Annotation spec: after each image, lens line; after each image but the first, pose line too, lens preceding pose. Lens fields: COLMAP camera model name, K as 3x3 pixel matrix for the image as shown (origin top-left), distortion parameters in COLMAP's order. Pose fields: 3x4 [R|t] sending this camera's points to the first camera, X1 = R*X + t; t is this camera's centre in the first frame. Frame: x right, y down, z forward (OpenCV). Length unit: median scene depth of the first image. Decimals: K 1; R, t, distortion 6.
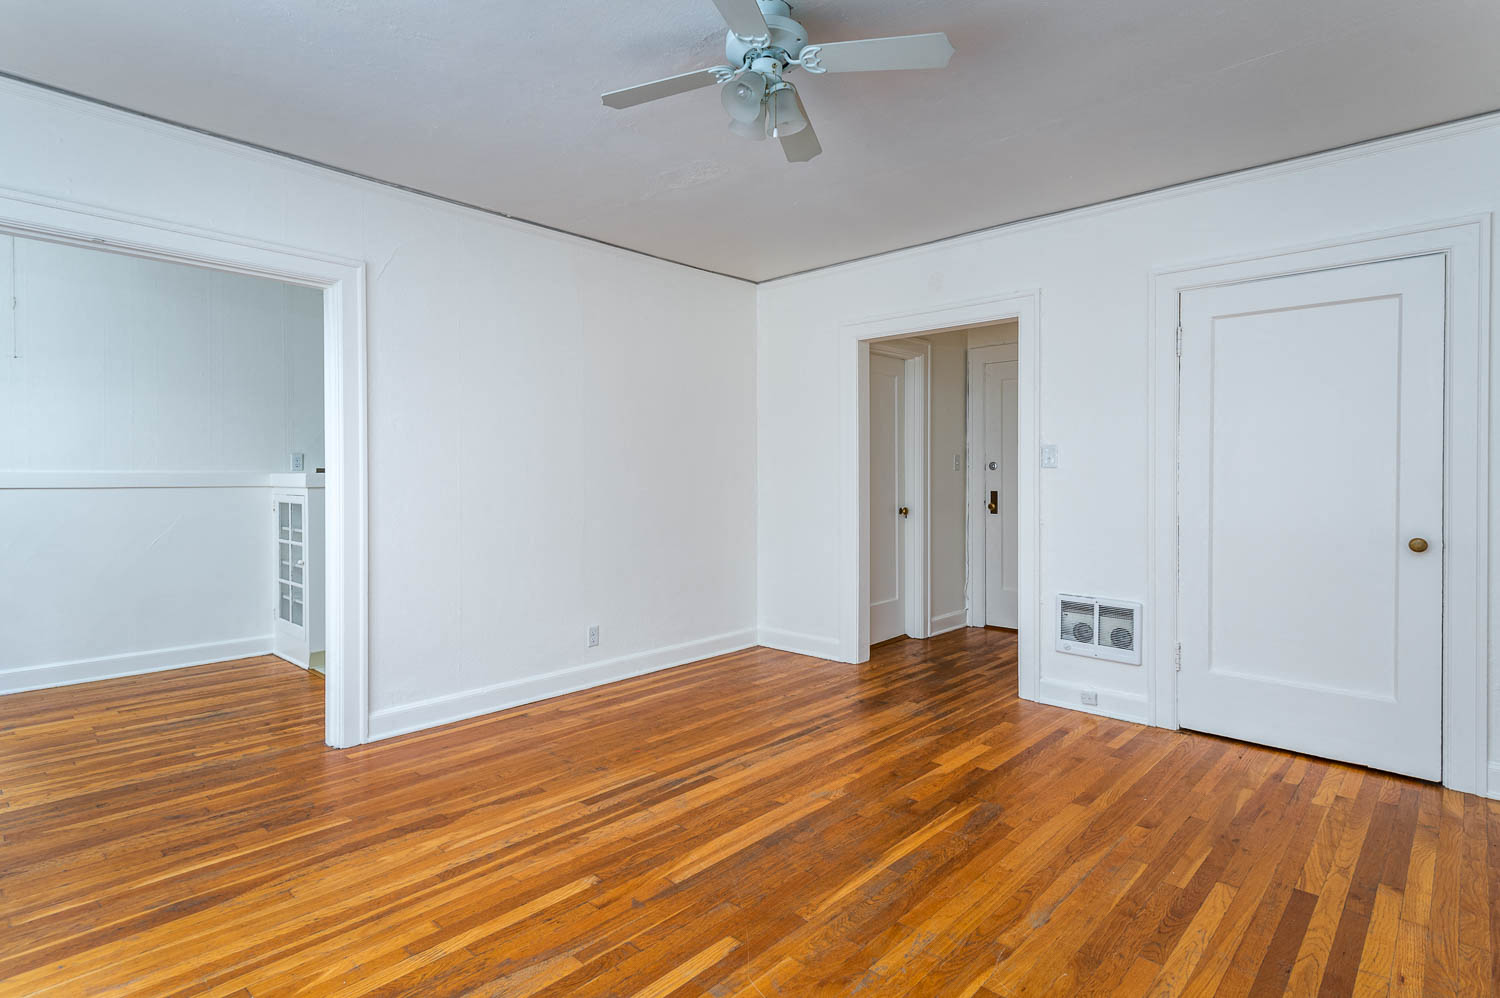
lens RADIAL K [[781.7, 0, 782.0], [0, 781.7, 487.8], [0, 0, 1]] dist [0.000774, 0.002744]
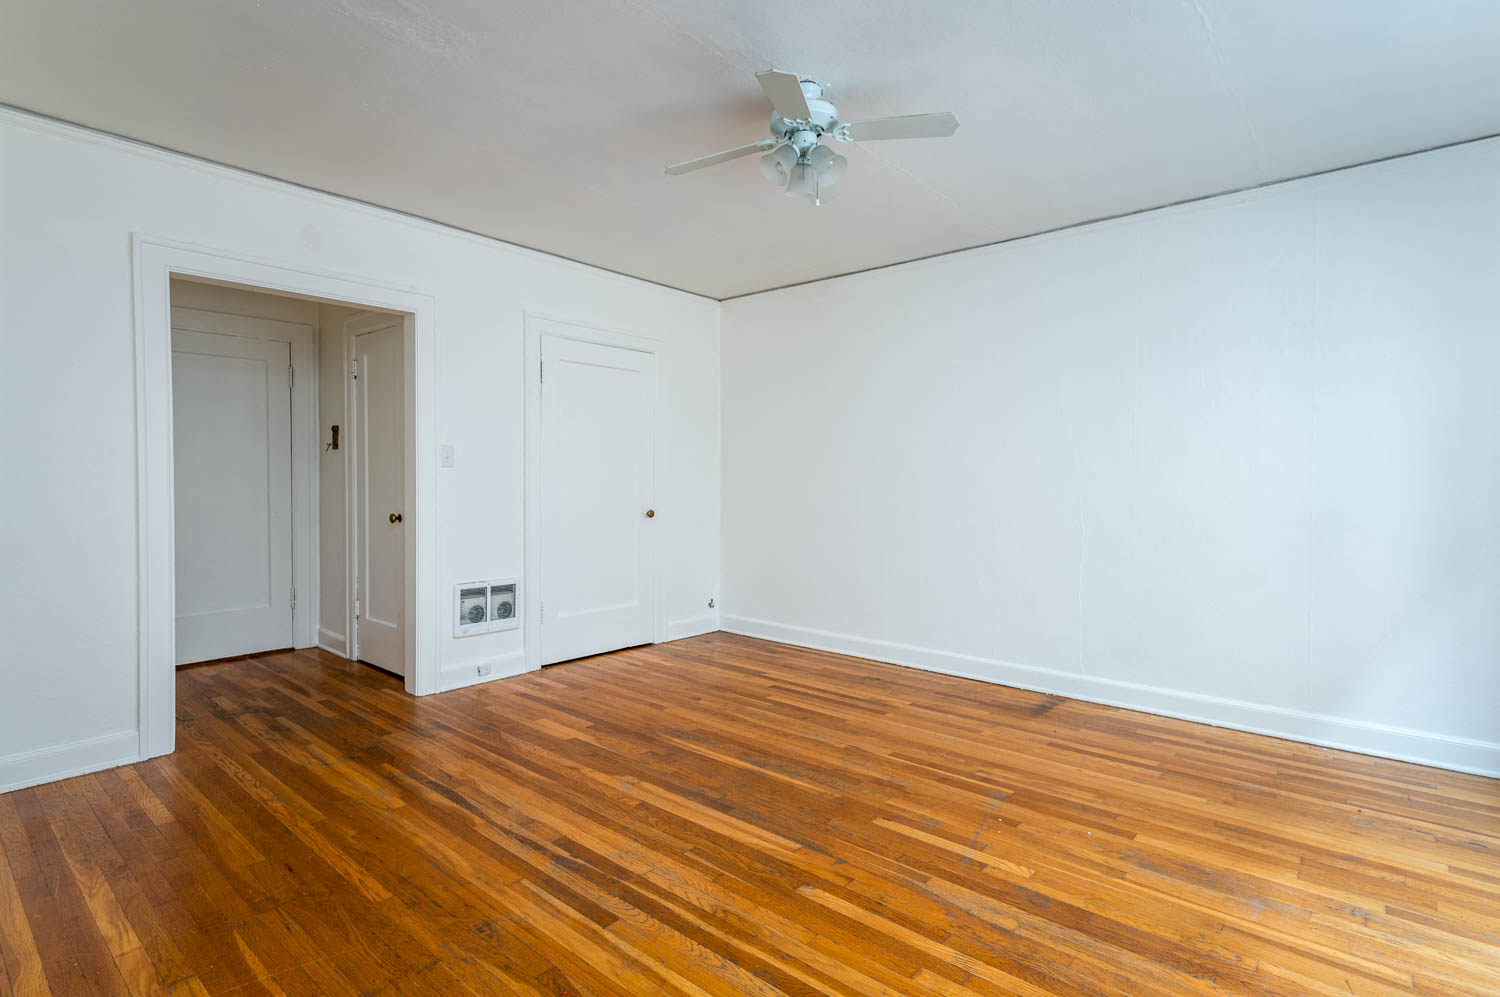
lens RADIAL K [[781.7, 0, 691.6], [0, 781.7, 469.3], [0, 0, 1]] dist [0.000774, 0.002744]
pose [[-0.003416, 0.002938, 0.999990, -0.930468], [0.019382, 0.999808, -0.002871, -0.016663], [-0.999806, 0.019372, -0.003472, 0.867178]]
